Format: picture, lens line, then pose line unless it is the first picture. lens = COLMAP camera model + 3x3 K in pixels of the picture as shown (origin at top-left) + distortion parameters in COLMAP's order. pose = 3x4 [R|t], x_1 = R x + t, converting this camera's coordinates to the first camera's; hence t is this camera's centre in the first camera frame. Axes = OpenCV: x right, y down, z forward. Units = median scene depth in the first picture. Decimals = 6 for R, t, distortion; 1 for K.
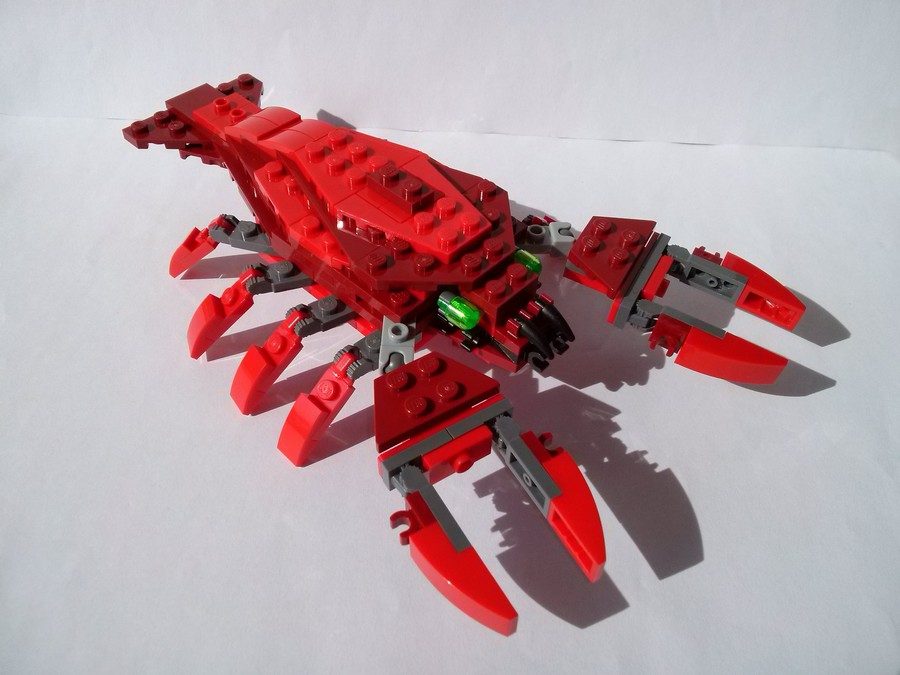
lens RADIAL K [[814.4, 0, 450.0], [0, 814.4, 337.5], [0, 0, 1]] dist [0.067163, -0.321866]
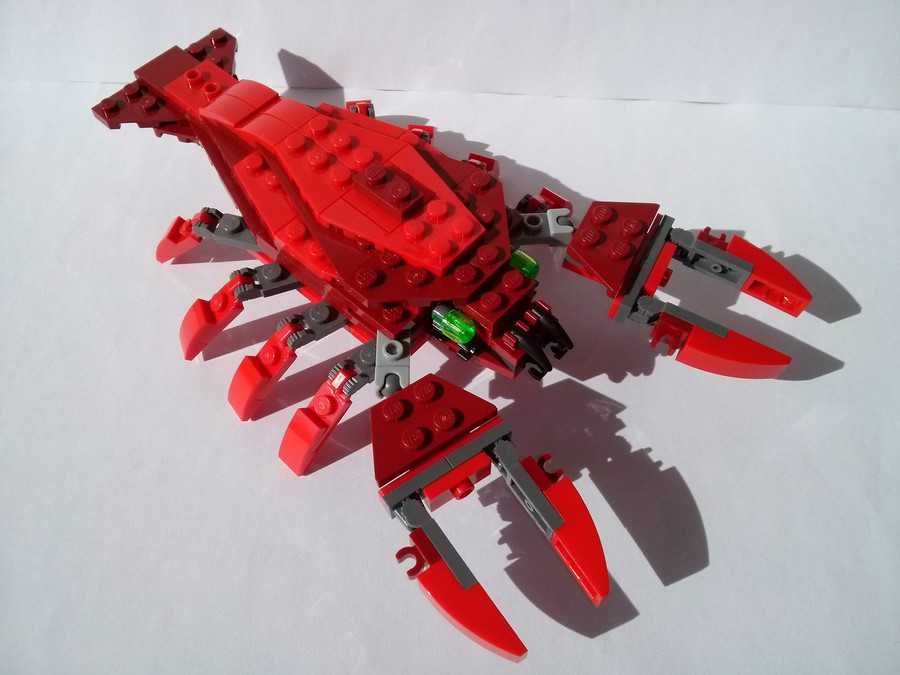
lens RADIAL K [[814.4, 0, 450.0], [0, 814.4, 337.5], [0, 0, 1]] dist [0.067163, -0.321866]
pose [[0.999340, -0.034349, -0.011825, 0.015705], [0.035982, 0.980724, 0.192056, -0.190855], [0.005000, -0.192355, 0.981313, 0.038787]]
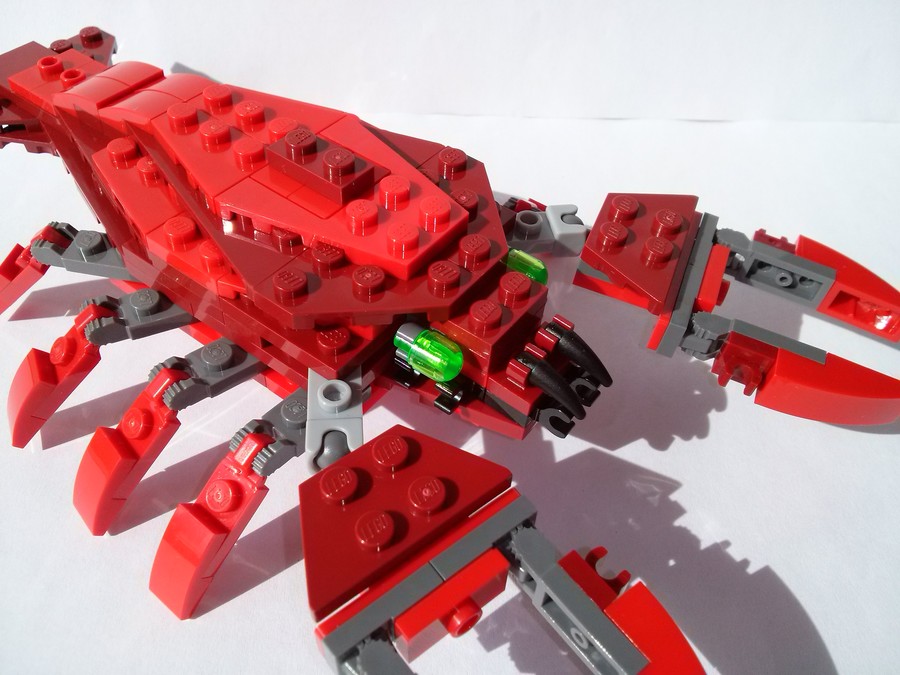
lens RADIAL K [[814.4, 0, 450.0], [0, 814.4, 337.5], [0, 0, 1]] dist [0.067163, -0.321866]
pose [[0.993469, -0.070856, 0.089430, -0.026690], [0.070808, 0.997483, 0.003716, -0.042678], [-0.089468, 0.002641, 0.995986, 0.351313]]
